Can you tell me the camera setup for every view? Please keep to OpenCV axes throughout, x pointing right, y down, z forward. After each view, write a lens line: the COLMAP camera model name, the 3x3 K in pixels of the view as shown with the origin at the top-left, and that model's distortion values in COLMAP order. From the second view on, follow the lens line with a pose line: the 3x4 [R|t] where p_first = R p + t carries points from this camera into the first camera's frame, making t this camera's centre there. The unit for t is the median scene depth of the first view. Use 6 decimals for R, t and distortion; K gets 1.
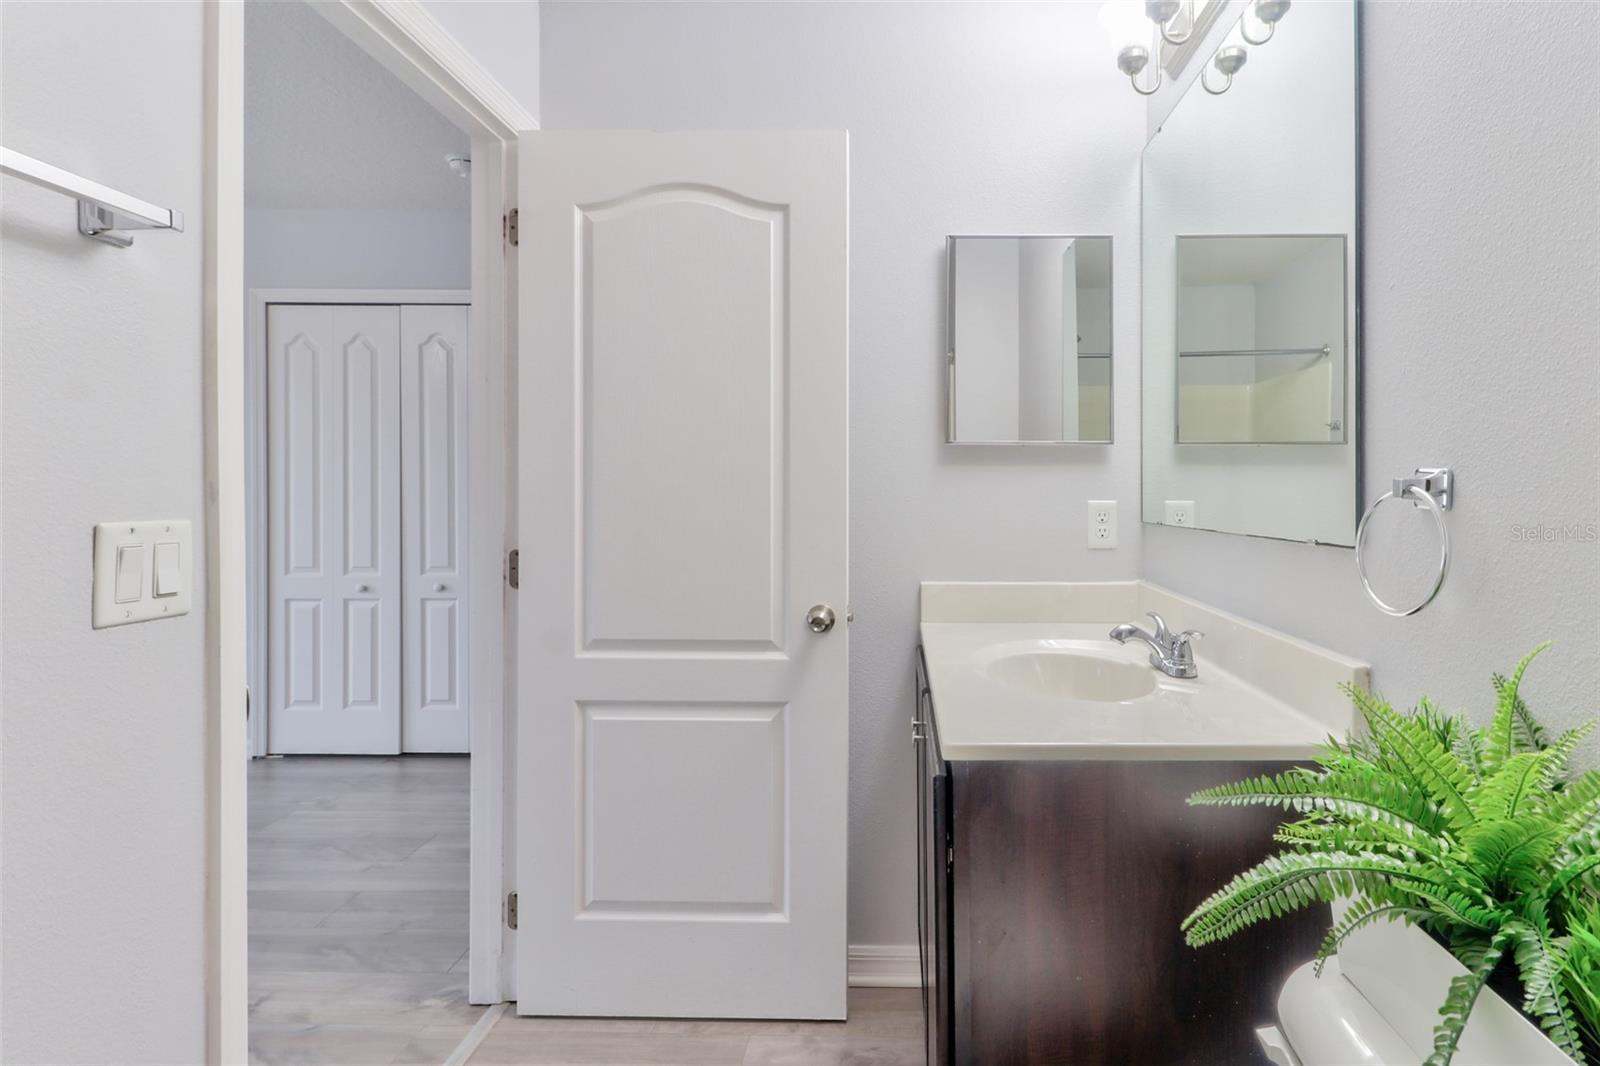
lens RADIAL K [[744.3, 0, 906.4], [0, 744.3, 486.8], [0, 0, 1]] dist [0.017706, -0.013189]
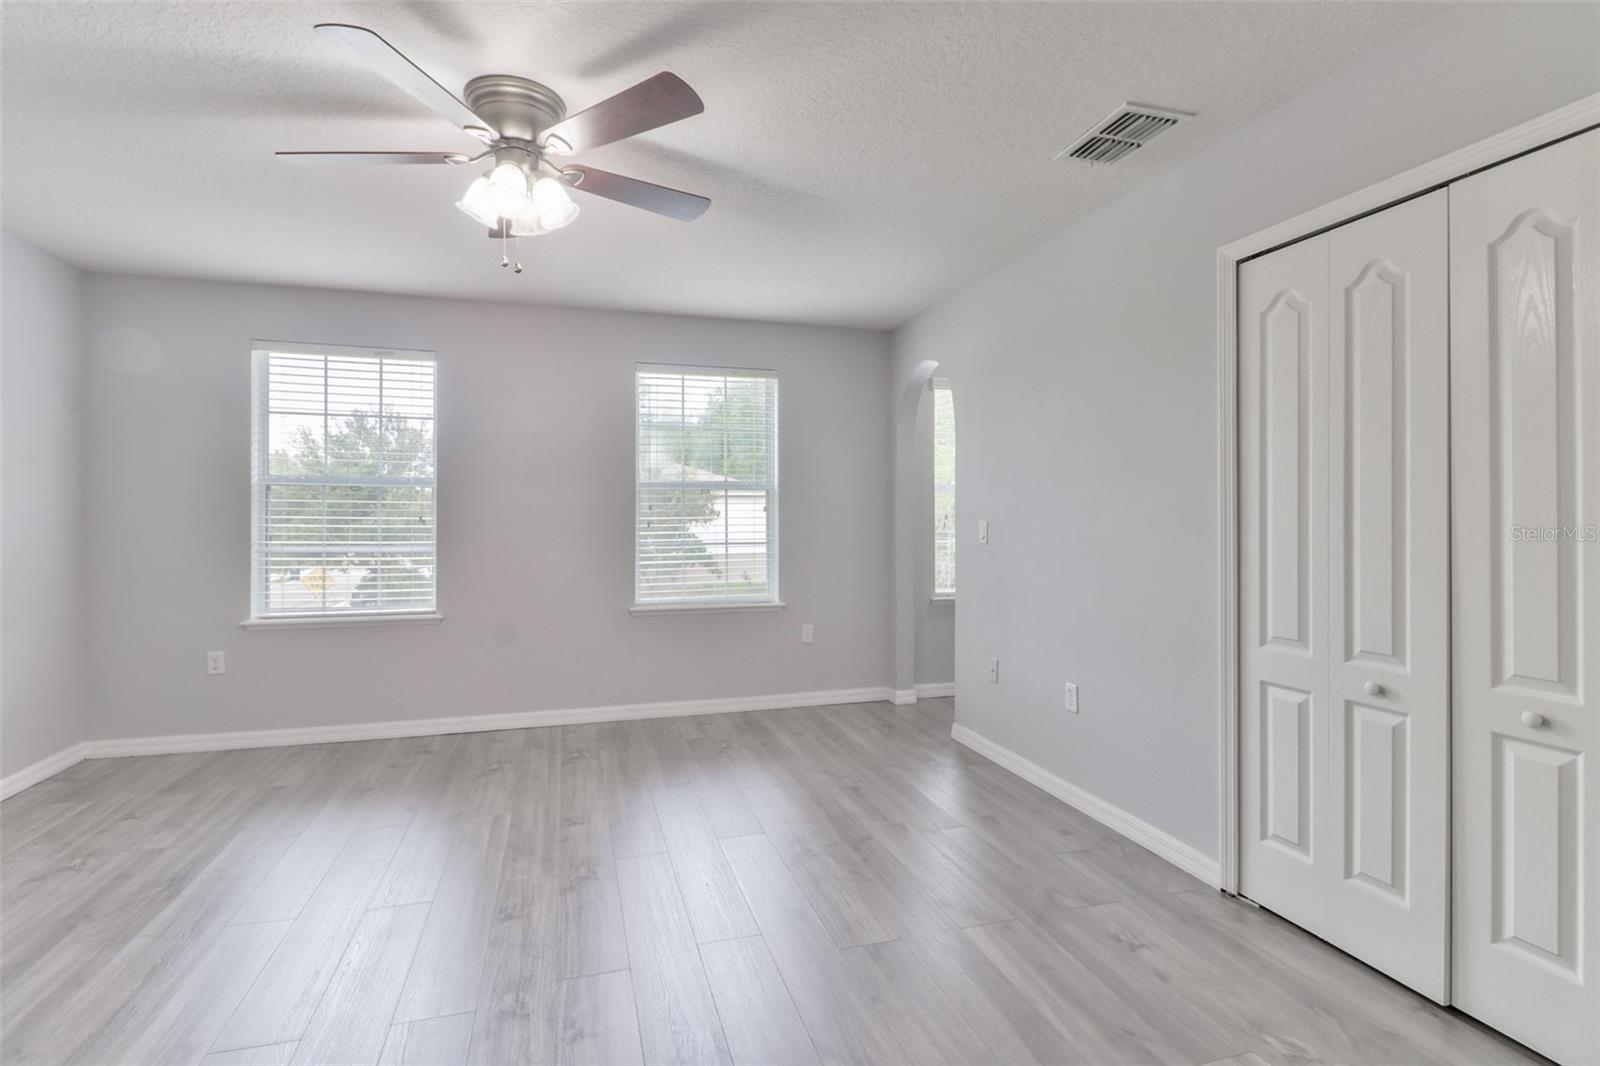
lens RADIAL K [[744.3, 0, 799.0], [0, 744.3, 523.5], [0, 0, 1]] dist [0.017706, -0.013189]
pose [[0.298144, 0.000334, -0.954521, -0.297183], [-0.000099, 1.000000, 0.000319, 0.004348], [0.954521, -0.000001, 0.298144, 0.386456]]
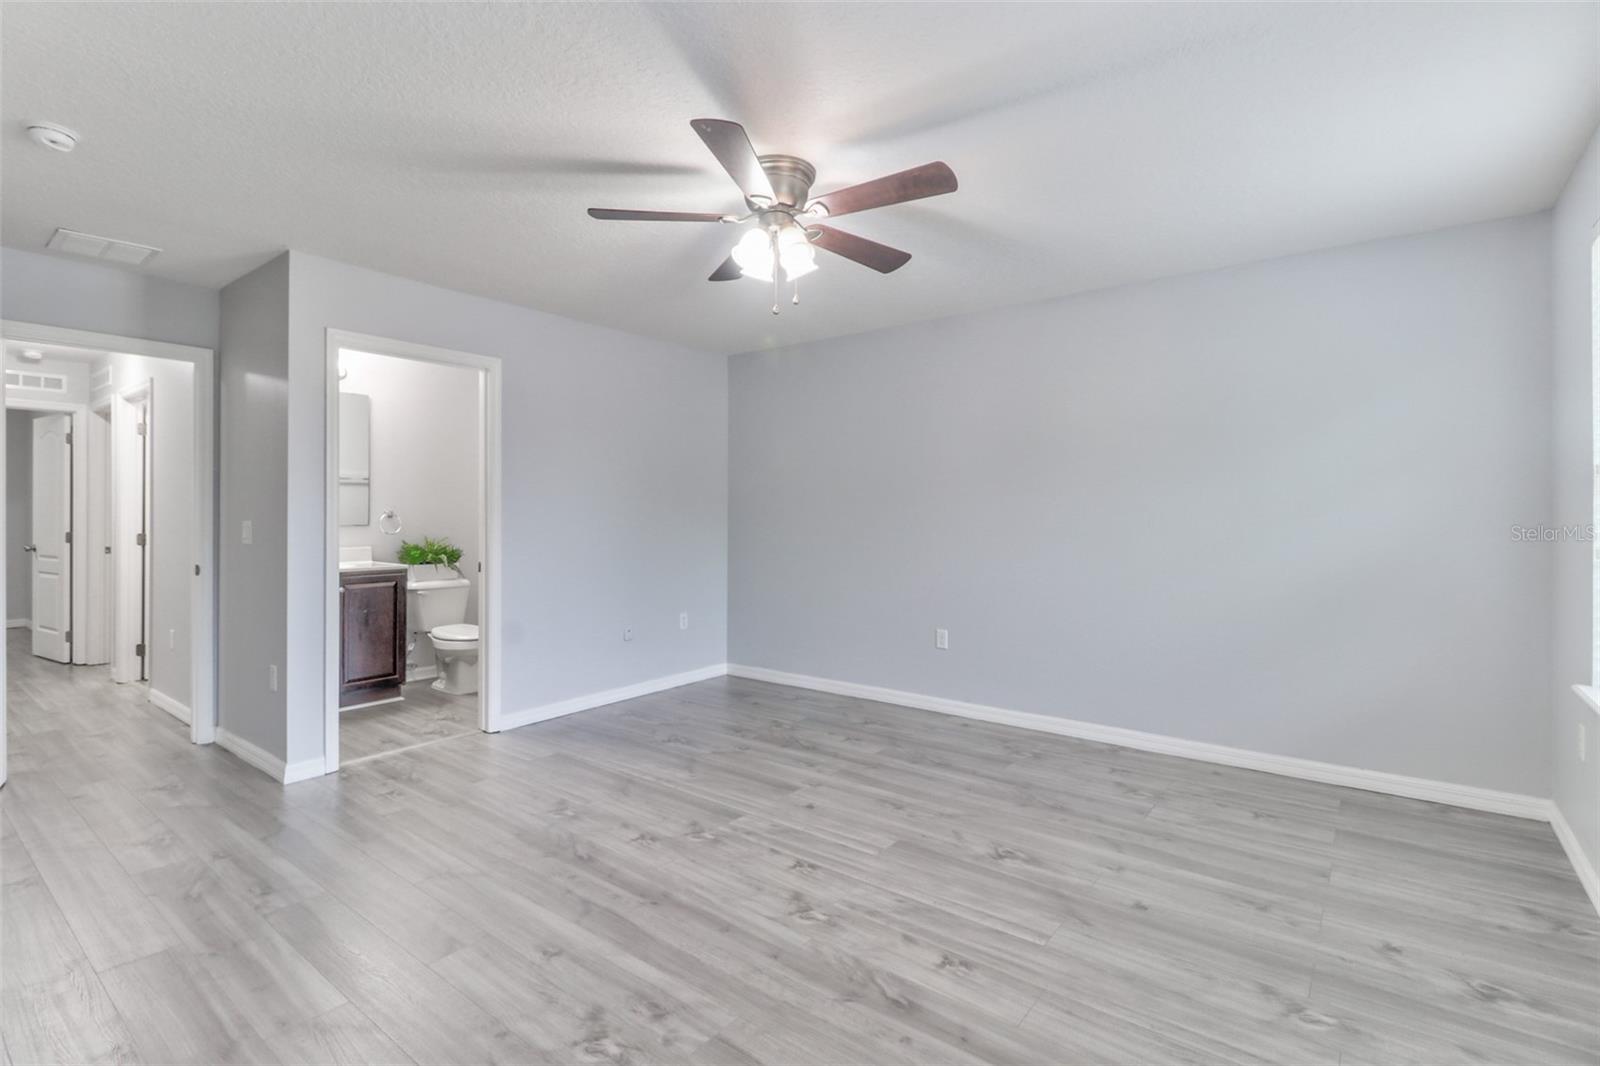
lens RADIAL K [[744.3, 0, 801.7], [0, 744.3, 522.0], [0, 0, 1]] dist [0.017706, -0.013189]
pose [[-0.790971, -0.010347, 0.611767, -1.491920], [-0.006030, 0.999940, 0.009117, -0.009552], [-0.611824, 0.003522, -0.790986, 0.954220]]
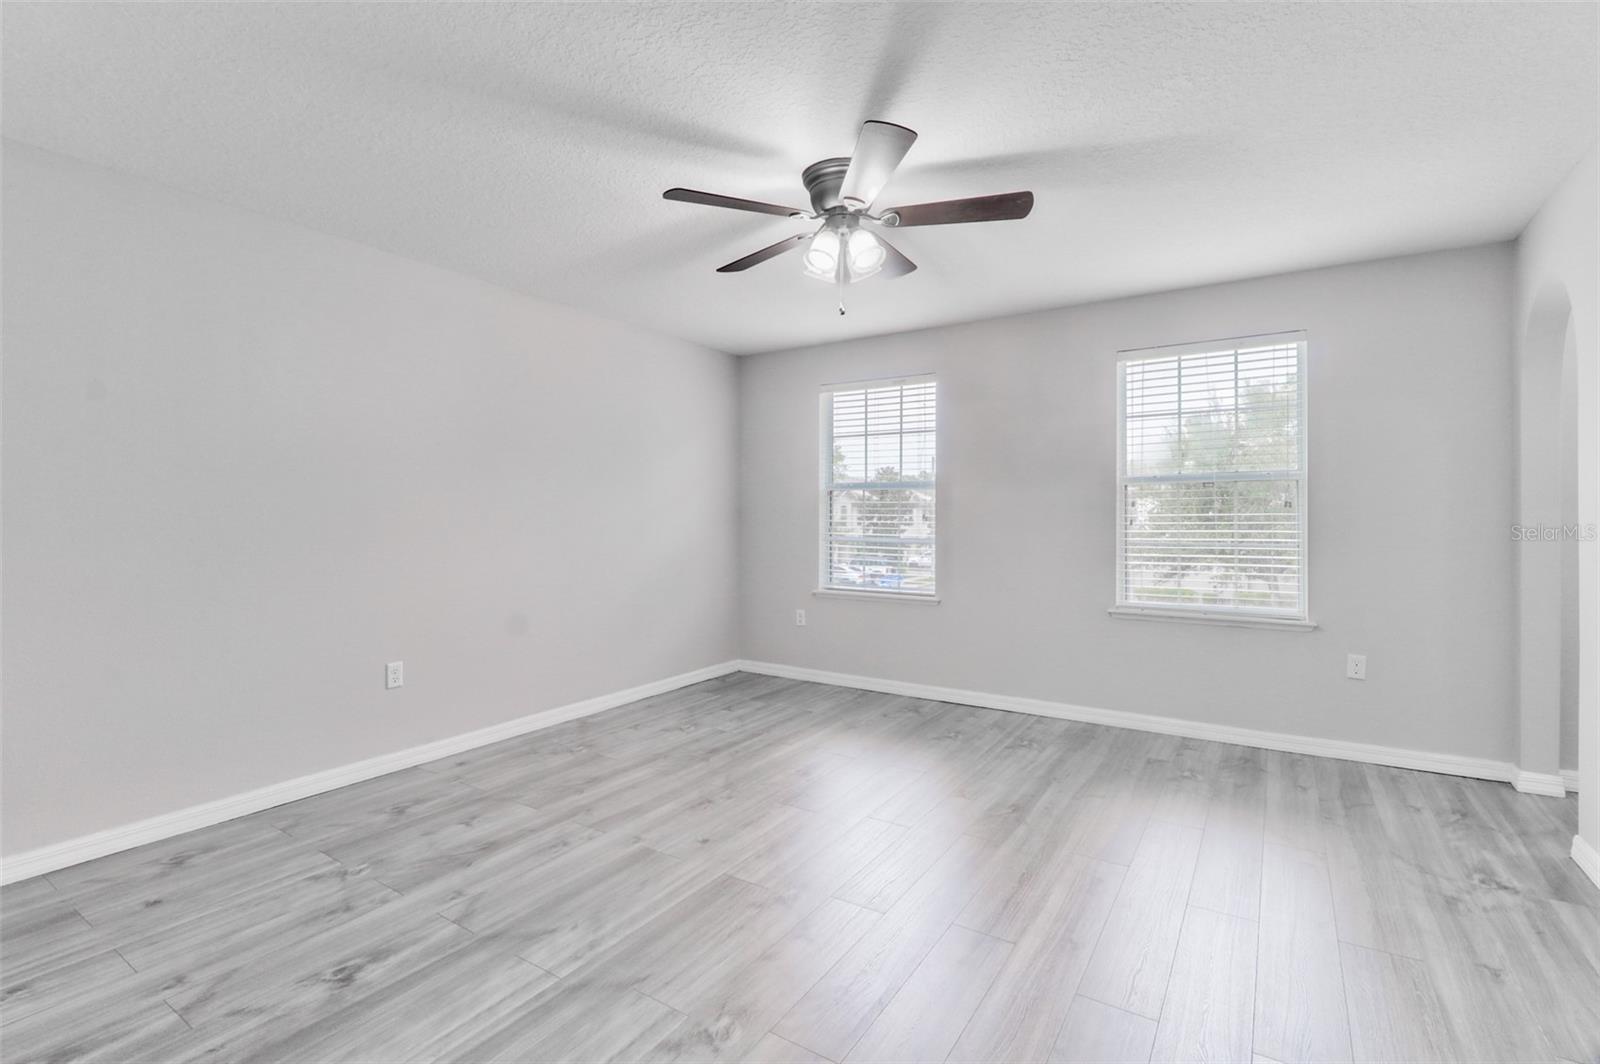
lens RADIAL K [[744.3, 0, 793.5], [0, 744.3, 516.9], [0, 0, 1]] dist [0.017706, -0.013189]
pose [[-0.541276, -0.003301, -0.840838, -0.293243], [-0.002105, 0.999994, -0.002571, 0.003790], [0.840842, 0.000379, -0.541280, 0.730720]]
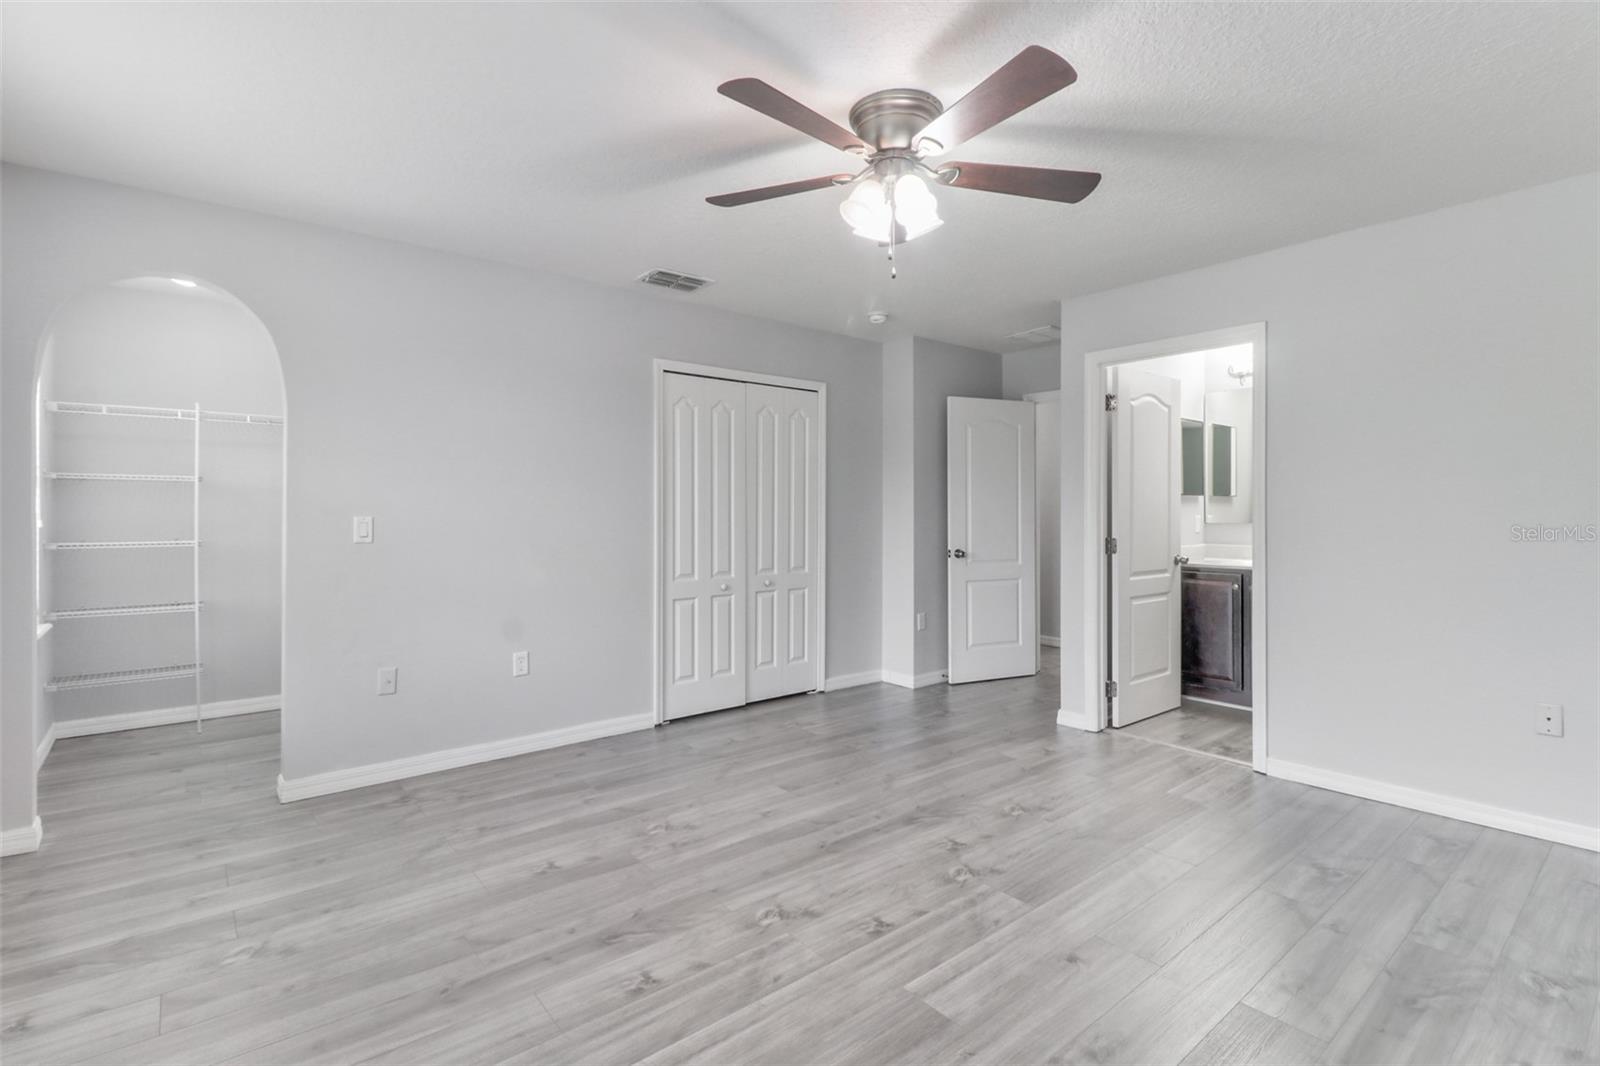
lens RADIAL K [[744.3, 0, 762.3], [0, 744.3, 524.3], [0, 0, 1]] dist [0.017706, -0.013189]
pose [[0.790912, -0.015813, 0.611726, -1.494042], [0.003286, 0.999761, 0.021595, -0.009242], [-0.611922, -0.015070, 0.790775, -0.113444]]
